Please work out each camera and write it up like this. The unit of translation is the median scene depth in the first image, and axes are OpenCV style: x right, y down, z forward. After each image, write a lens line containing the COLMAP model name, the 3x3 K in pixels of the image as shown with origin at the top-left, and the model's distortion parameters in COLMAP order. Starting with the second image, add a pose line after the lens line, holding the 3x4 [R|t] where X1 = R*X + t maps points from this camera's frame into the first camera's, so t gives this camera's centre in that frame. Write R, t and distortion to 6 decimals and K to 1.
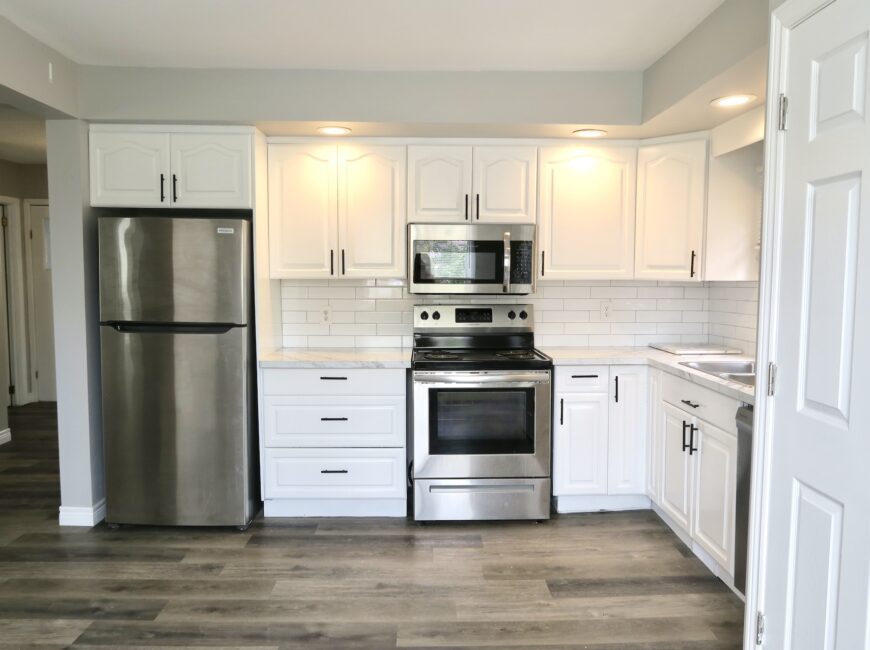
lens RADIAL K [[669.5, 0, 434.7], [0, 669.5, 327.3], [0, 0, 1]] dist [-0.019764, 0.003218]
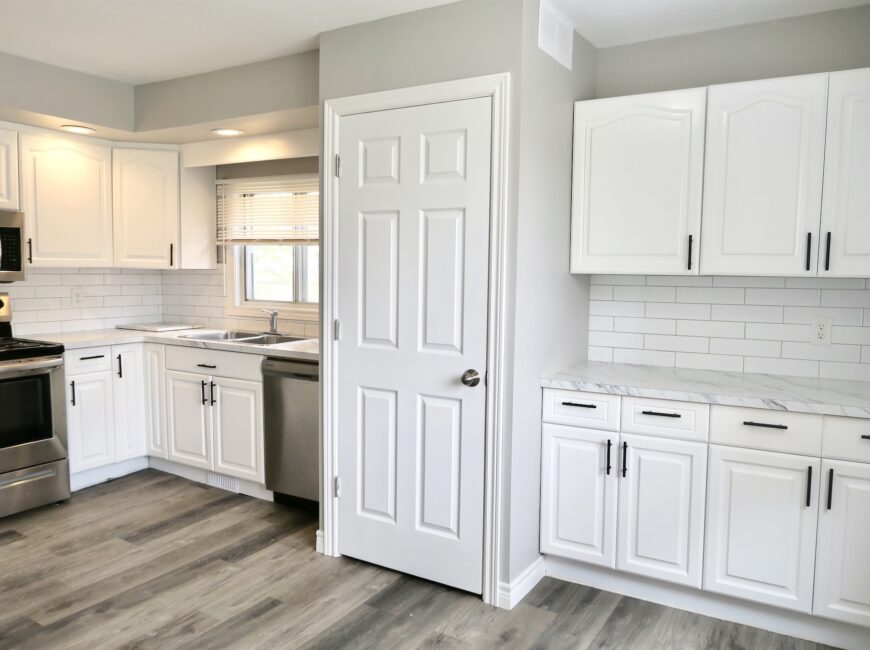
lens RADIAL K [[670.6, 0, 430.4], [0, 670.6, 327.2], [0, 0, 1]] dist [-0.026207, 0.004822]
pose [[0.543588, -0.067704, 0.836617, -0.372298], [0.052787, 0.997526, 0.046427, 0.003783], [-0.837691, 0.018925, 0.545817, -0.040110]]
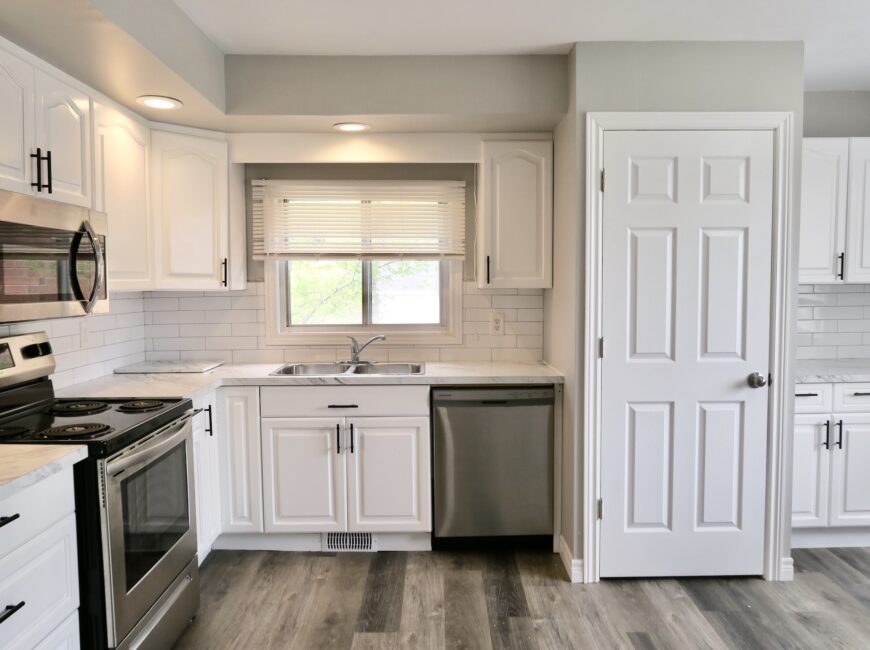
lens RADIAL K [[686.9, 0, 432.2], [0, 686.9, 326.8], [0, 0, 1]] dist [-0.016778, -0.001777]
pose [[0.026337, -0.068242, 0.997321, -0.573069], [0.085585, 0.994158, 0.065766, -0.057704], [-0.995983, 0.083624, 0.032023, 0.685173]]
